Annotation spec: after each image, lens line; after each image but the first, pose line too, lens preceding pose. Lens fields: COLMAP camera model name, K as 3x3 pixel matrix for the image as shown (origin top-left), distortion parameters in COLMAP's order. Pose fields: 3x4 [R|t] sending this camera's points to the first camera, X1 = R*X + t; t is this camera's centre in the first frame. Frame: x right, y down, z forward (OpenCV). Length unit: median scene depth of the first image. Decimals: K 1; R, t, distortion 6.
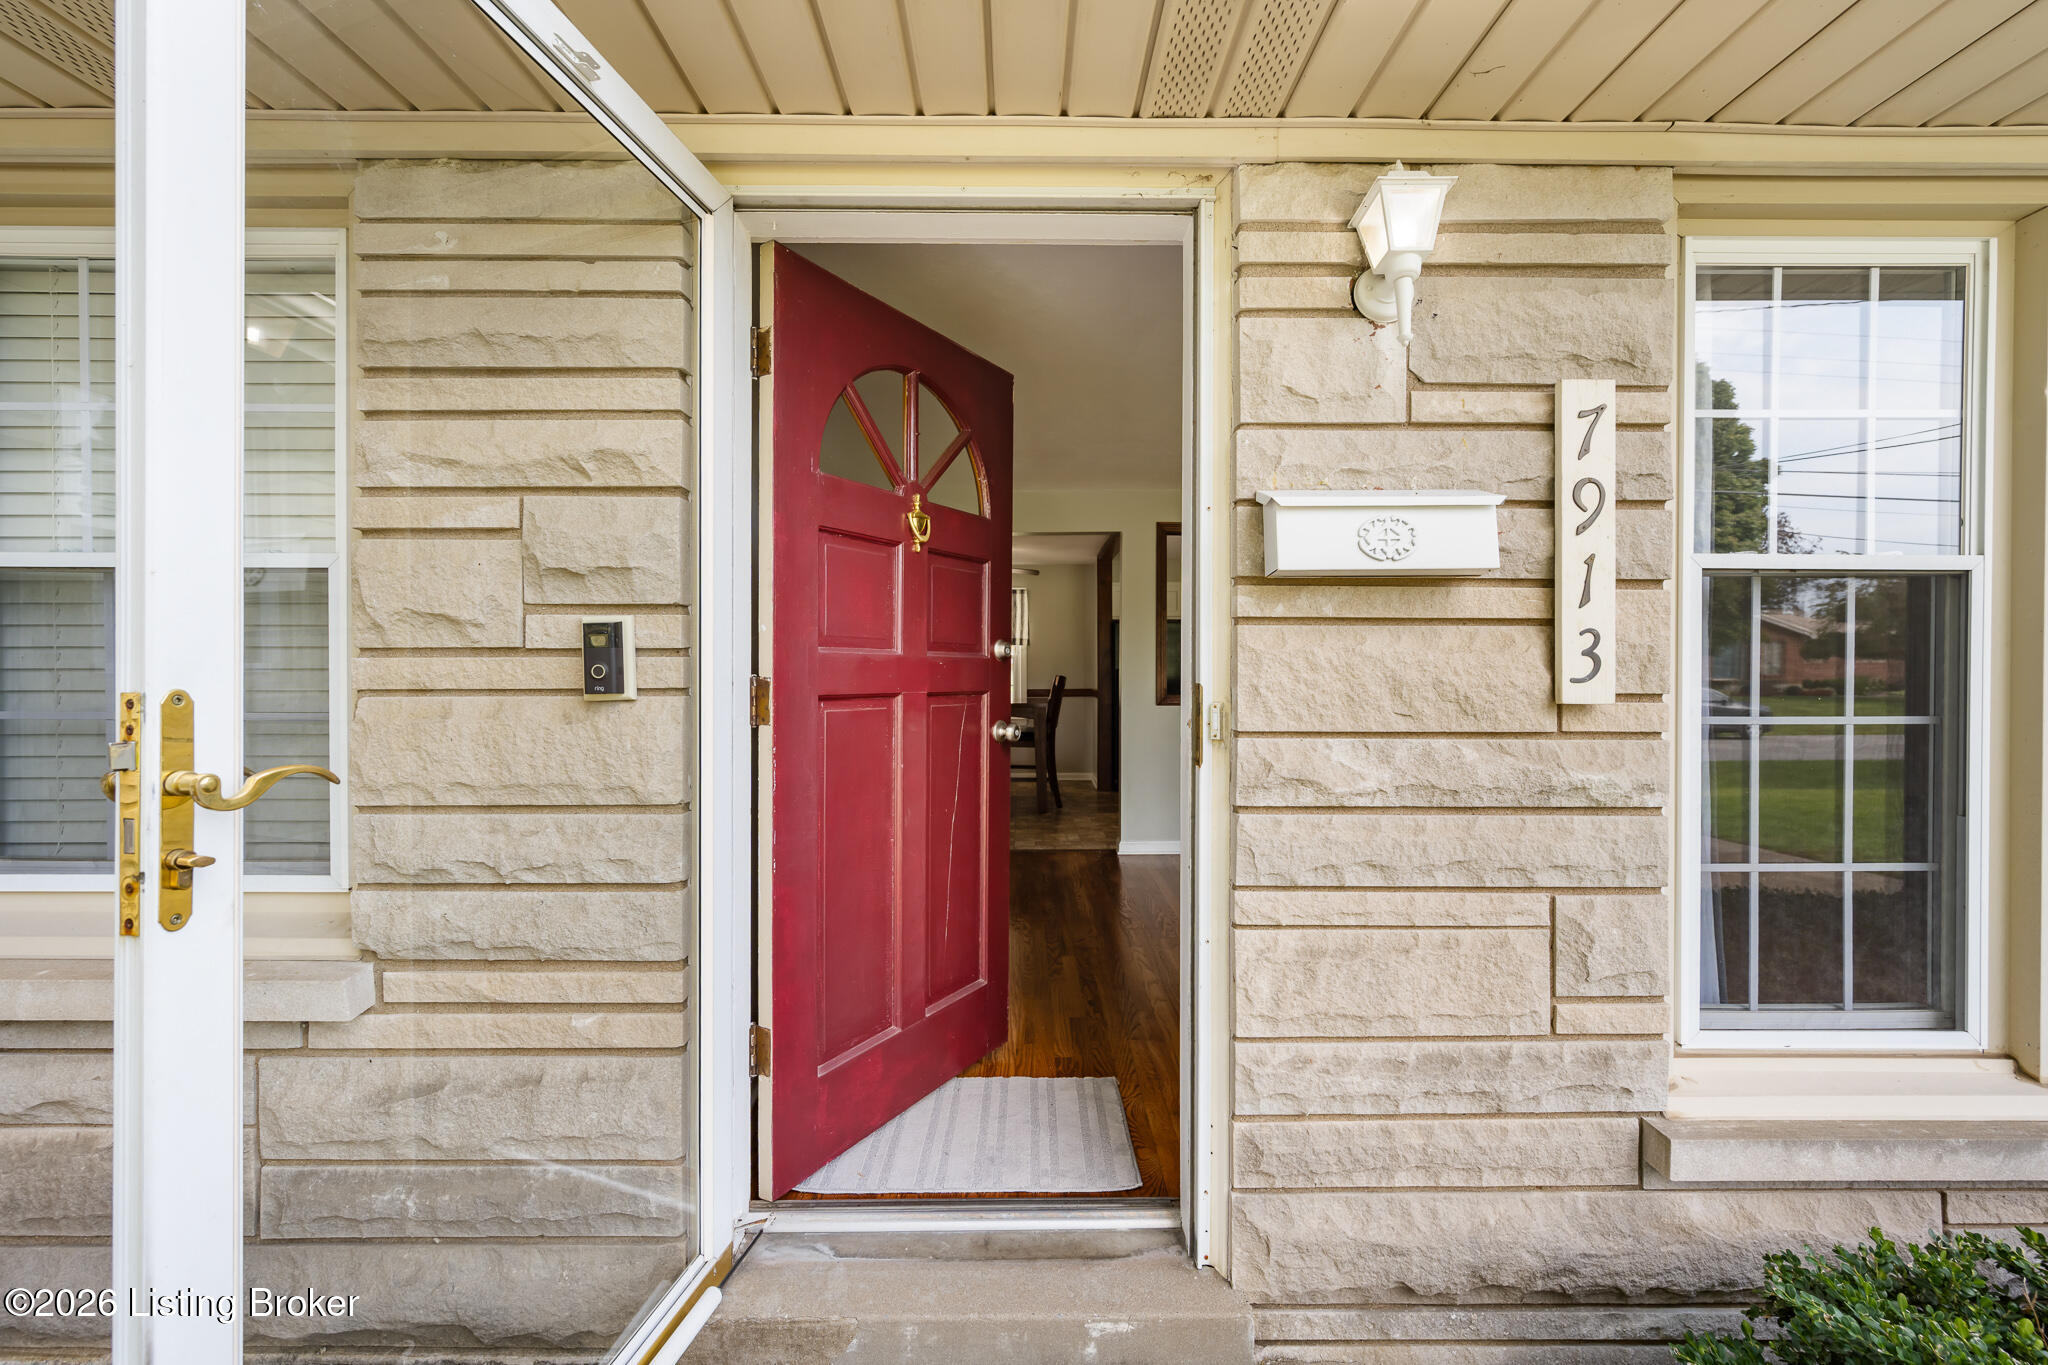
lens RADIAL K [[833.1, 0, 1027.4], [0, 833.1, 664.3], [0, 0, 1]] dist [0.000422, 0.000172]
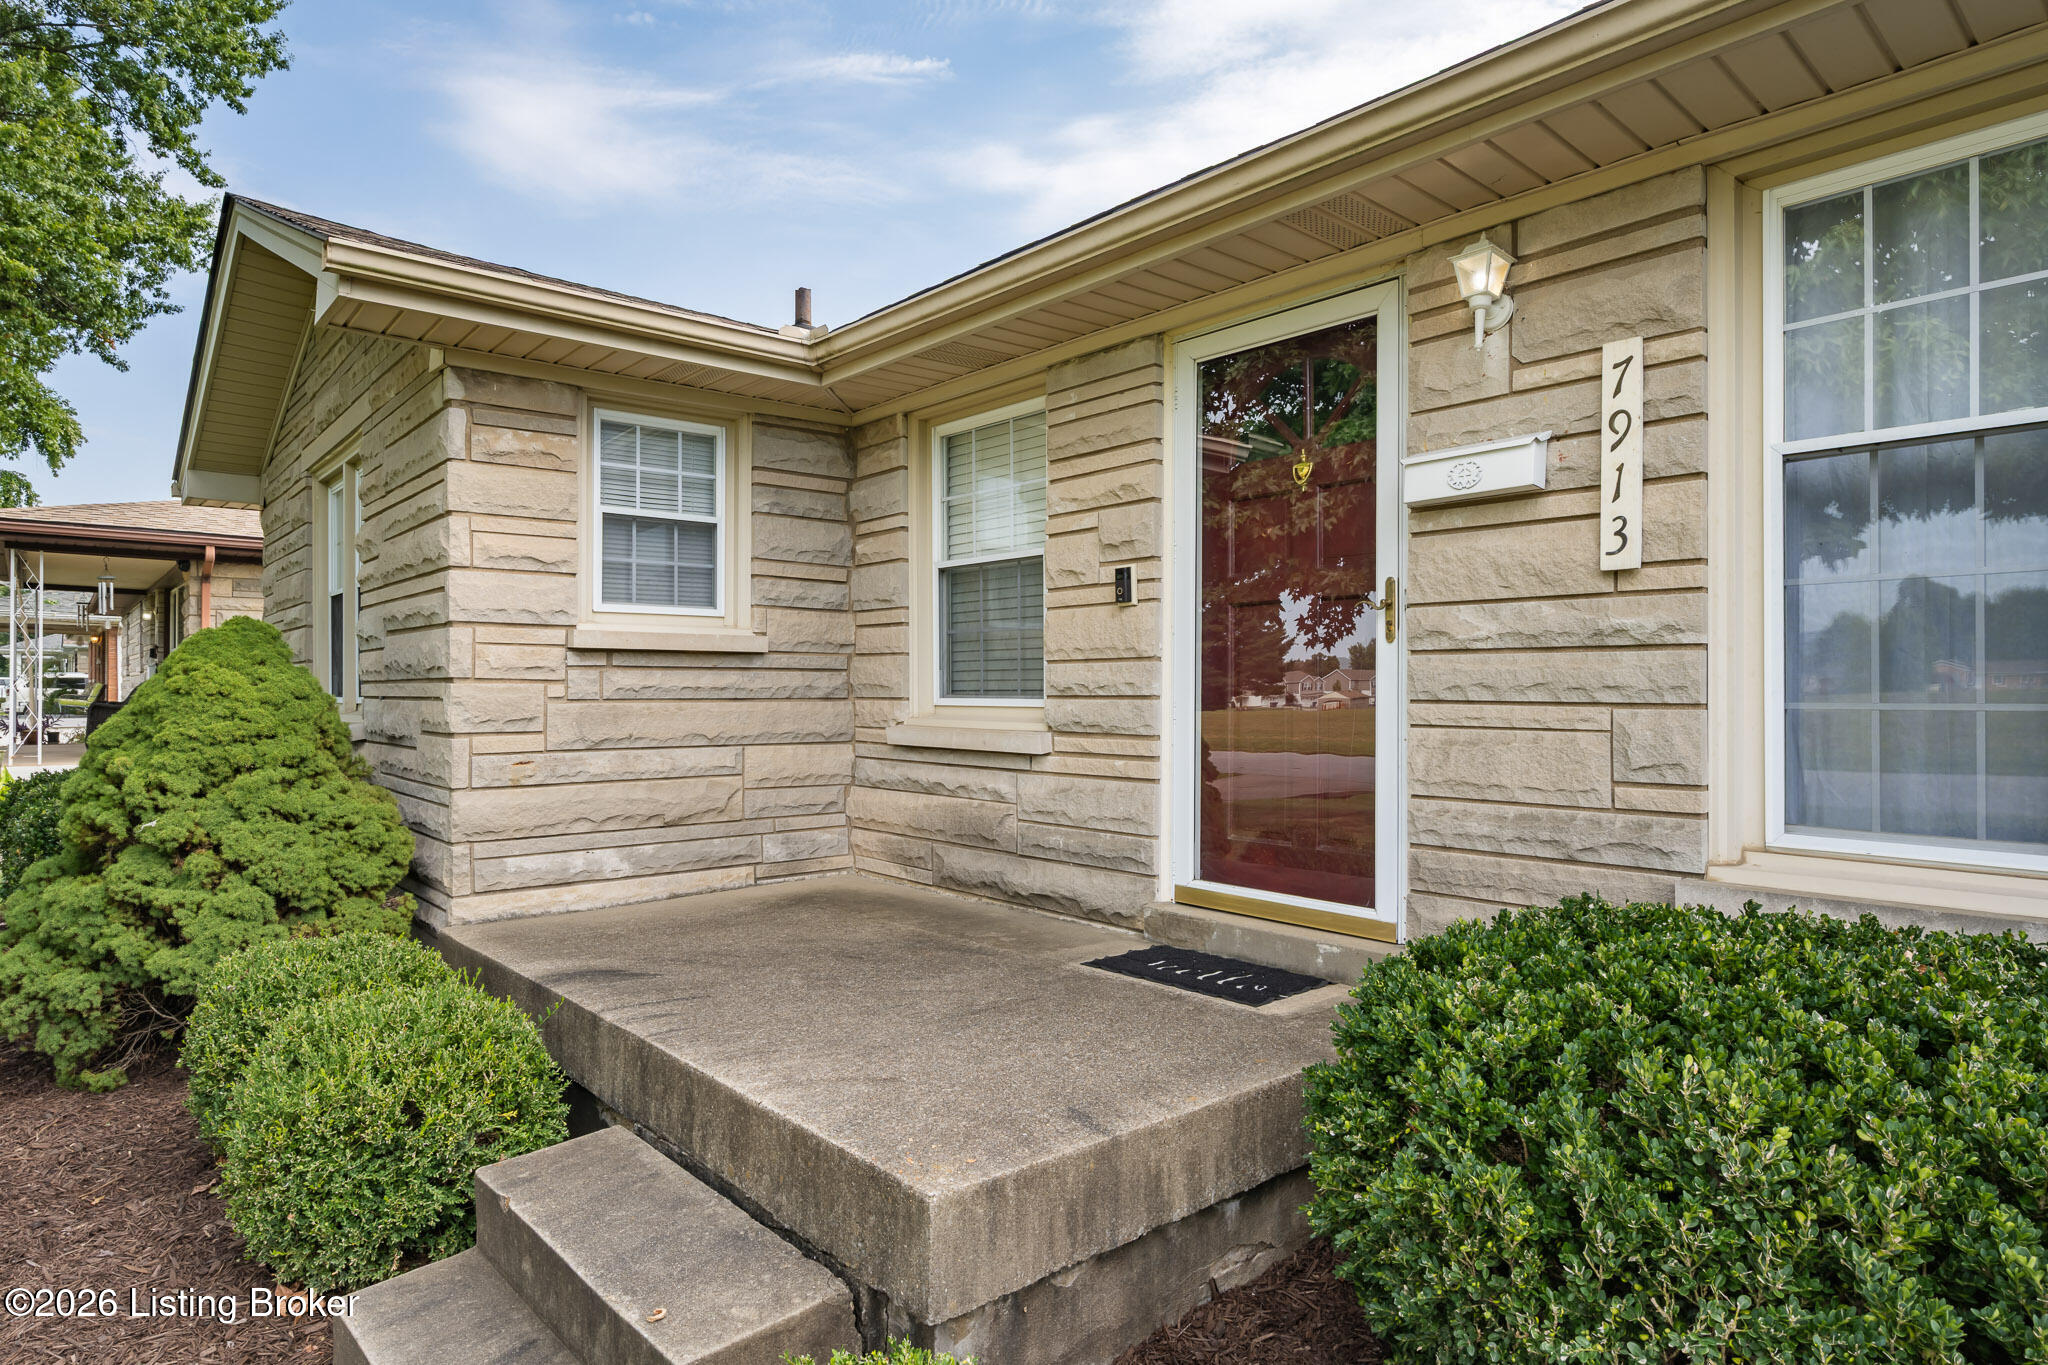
lens RADIAL K [[1153.0, 0, 1028.4], [0, 1153.0, 686.1], [0, 0, 1]] dist [-0.003589, -0.000531]
pose [[0.649946, -0.003110, -0.759974, 1.481579], [-0.003137, 0.999972, -0.006775, 0.258233], [0.759974, 0.006788, 0.649918, -1.016526]]
